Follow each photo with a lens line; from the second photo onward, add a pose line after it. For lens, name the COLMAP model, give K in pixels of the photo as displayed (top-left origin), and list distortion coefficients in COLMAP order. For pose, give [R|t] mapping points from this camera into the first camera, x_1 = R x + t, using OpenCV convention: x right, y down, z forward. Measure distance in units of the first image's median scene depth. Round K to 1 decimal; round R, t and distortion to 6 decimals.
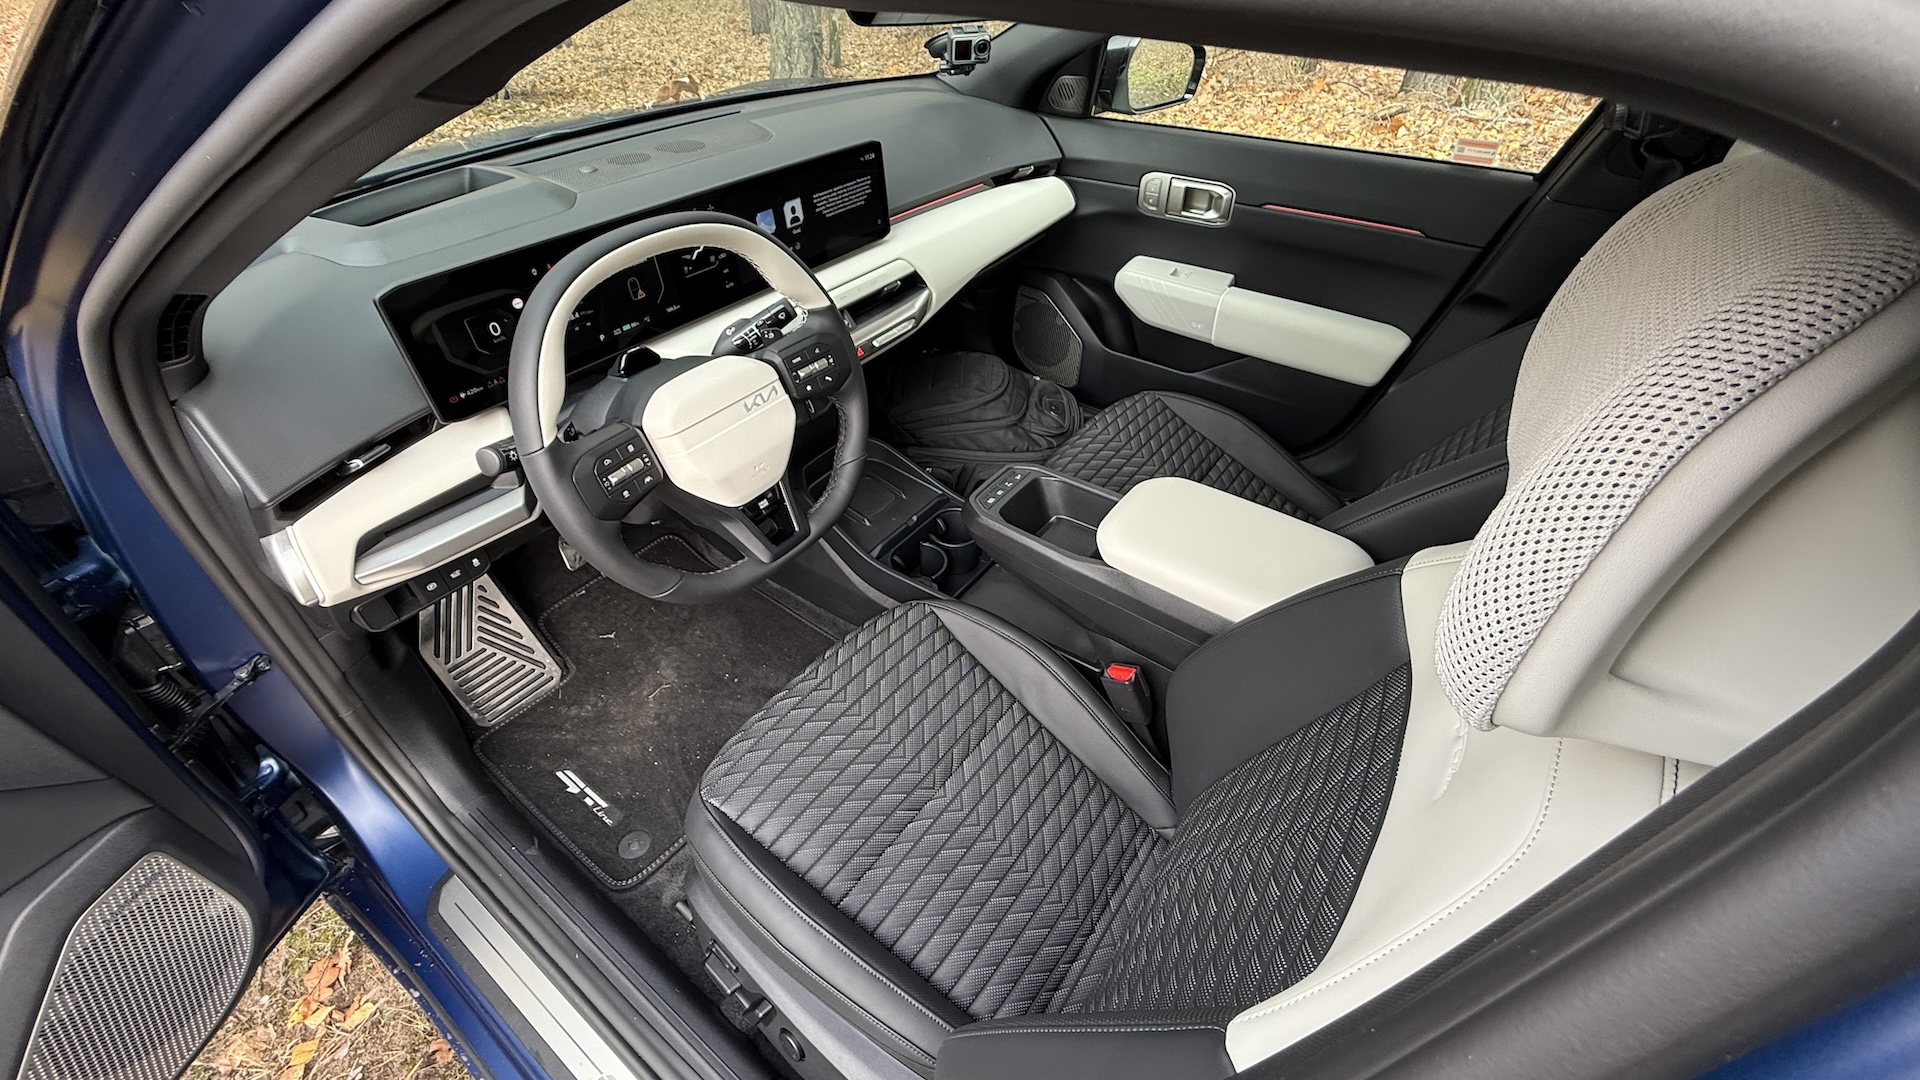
lens RADIAL K [[775.5, 0, 960.0], [0, 775.5, 540.0], [0, 0, 1]] dist [0.002553, 0.000333]
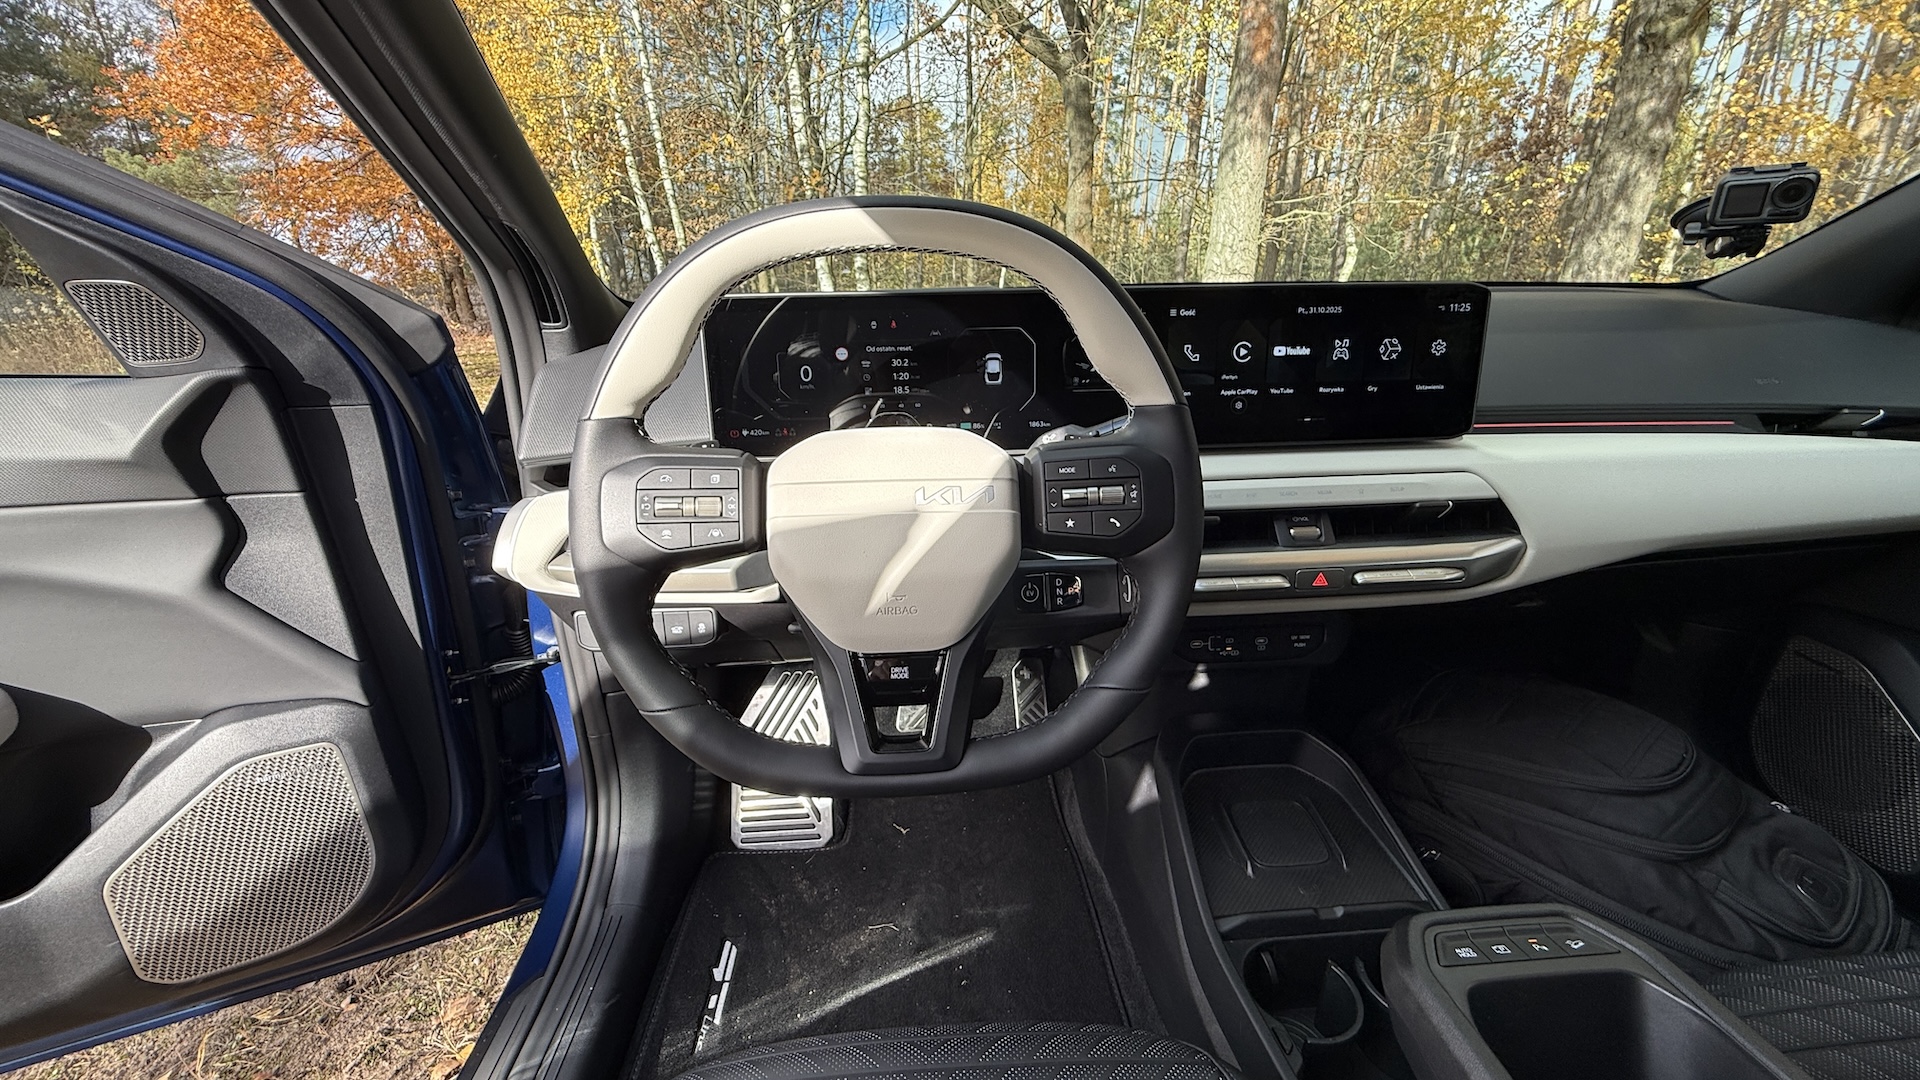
lens RADIAL K [[775.5, 0, 960.0], [0, 775.5, 540.0], [0, 0, 1]] dist [0.002553, 0.000333]
pose [[0.647392, 0.229671, -0.726729, 0.110235], [-0.481315, 0.862521, -0.156184, -0.042173], [0.590948, 0.450898, 0.668933, 0.406072]]
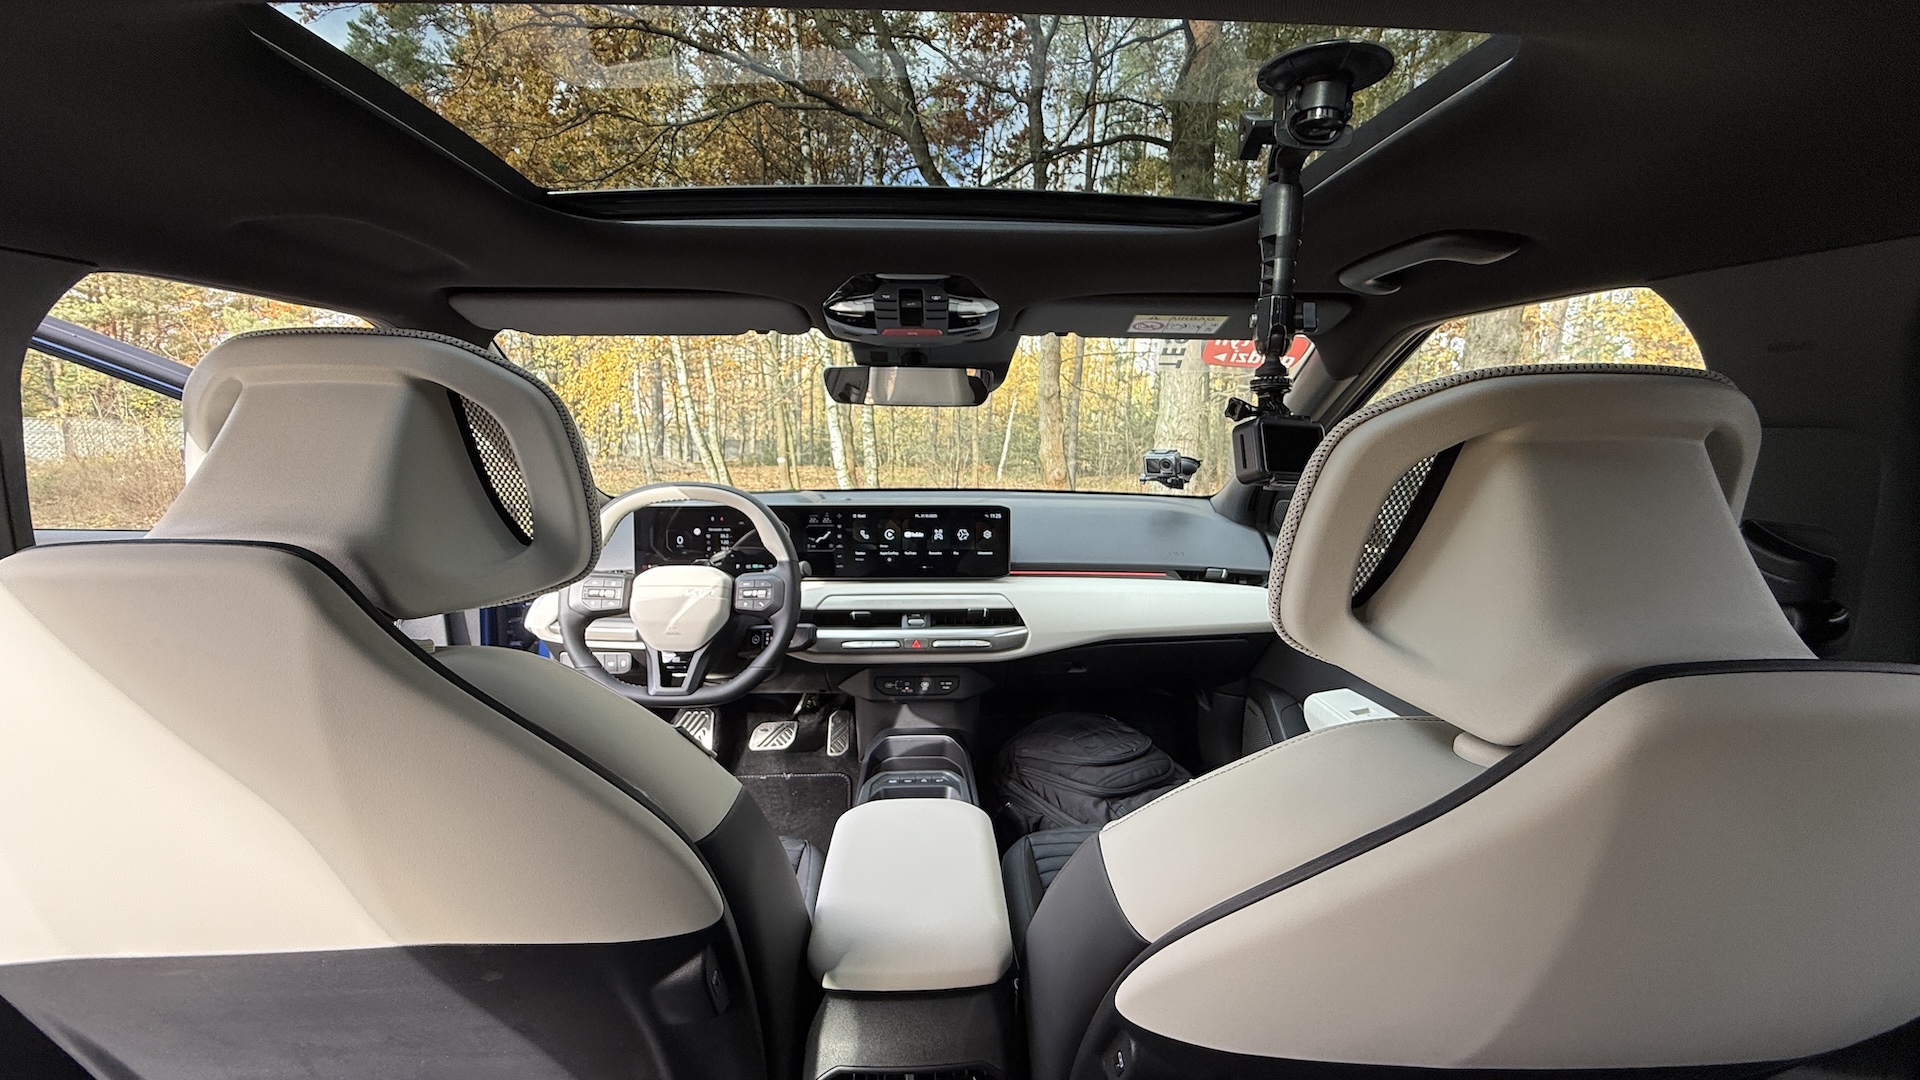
lens RADIAL K [[775.5, 0, 960.0], [0, 775.5, 540.0], [0, 0, 1]] dist [0.002553, 0.000333]
pose [[0.617269, 0.110506, -0.778953, 0.811191], [-0.511830, 0.808329, -0.290919, -0.052936], [0.597502, 0.578267, 0.555517, 0.252129]]
